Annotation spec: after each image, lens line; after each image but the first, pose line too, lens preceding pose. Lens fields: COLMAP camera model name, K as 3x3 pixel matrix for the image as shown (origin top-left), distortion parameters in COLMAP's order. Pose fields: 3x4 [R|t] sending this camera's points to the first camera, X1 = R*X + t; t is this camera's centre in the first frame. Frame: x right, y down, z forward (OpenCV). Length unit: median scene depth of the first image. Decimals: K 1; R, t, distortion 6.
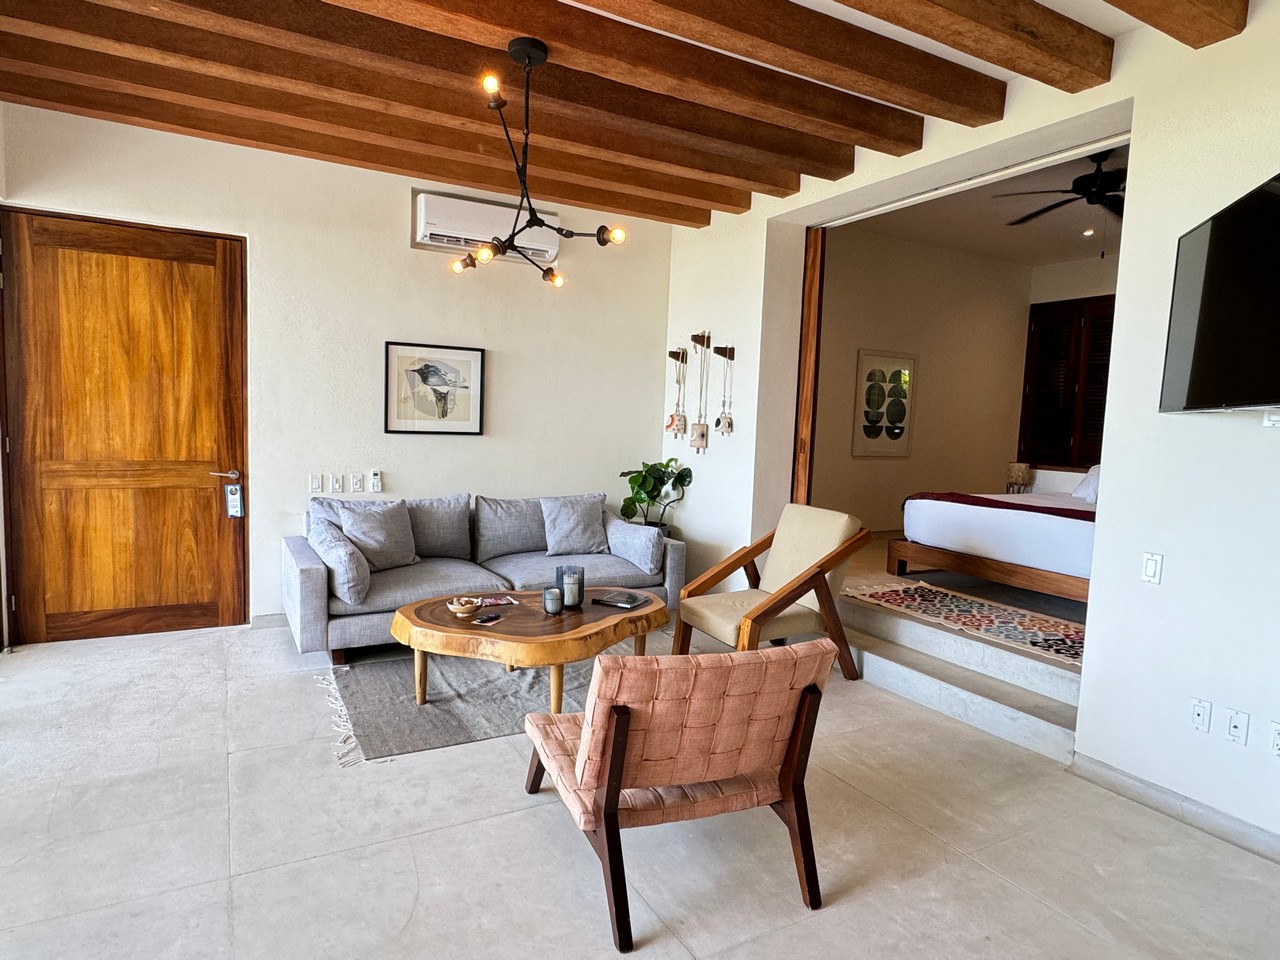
lens RADIAL K [[758.4, 0, 642.1], [0, 758.4, 484.4], [0, 0, 1]] dist [-0.003896, 0.000100]
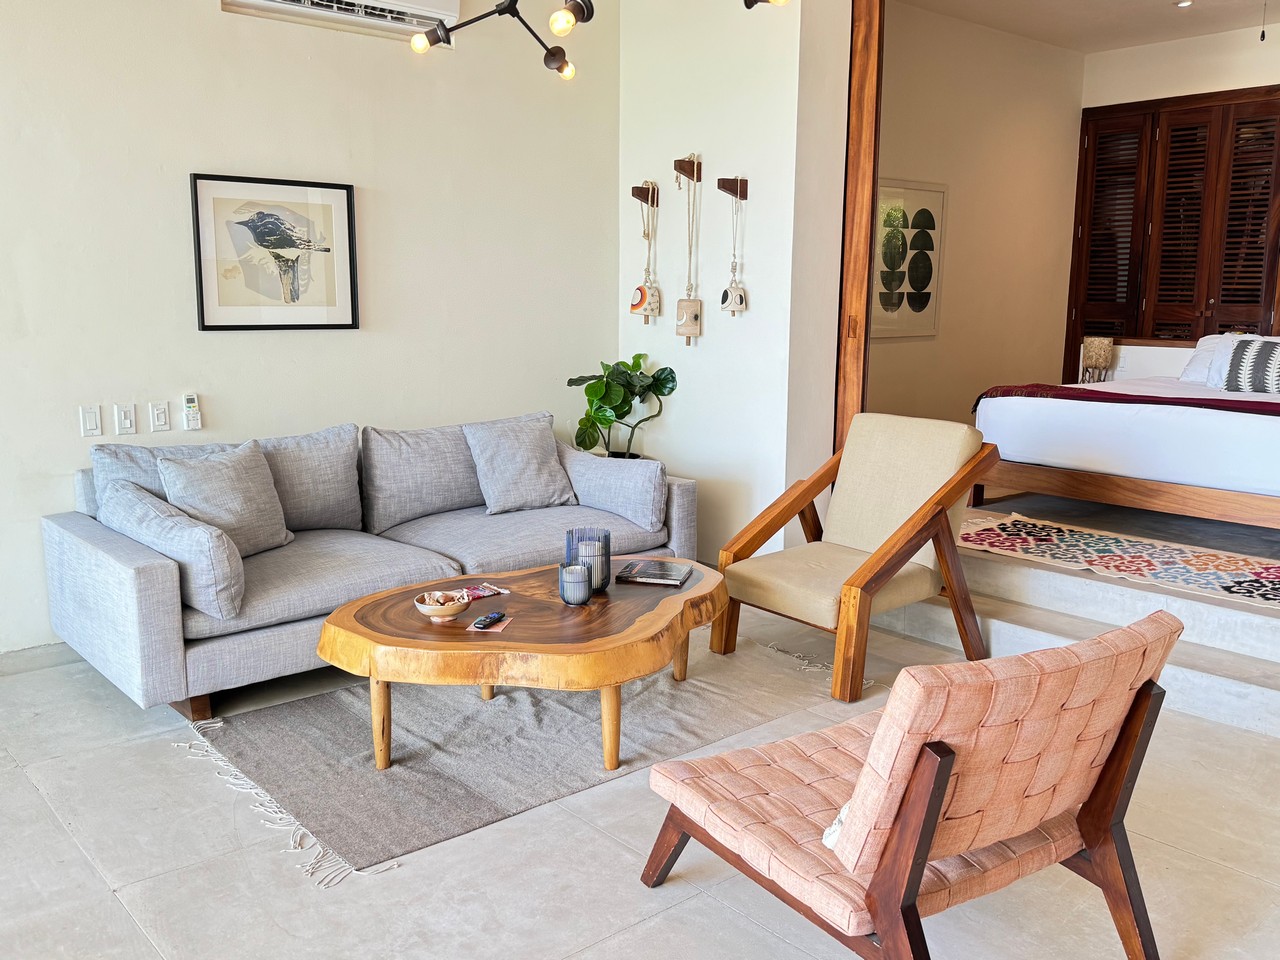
lens RADIAL K [[1115.4, 0, 643.8], [0, 1115.4, 476.1], [0, 0, 1]] dist [0.116685, -0.178688]
pose [[0.978577, -0.064488, 0.195521, -0.199159], [0.049102, 0.995377, 0.082547, -0.011035], [-0.199940, -0.071178, 0.977219, 0.056481]]
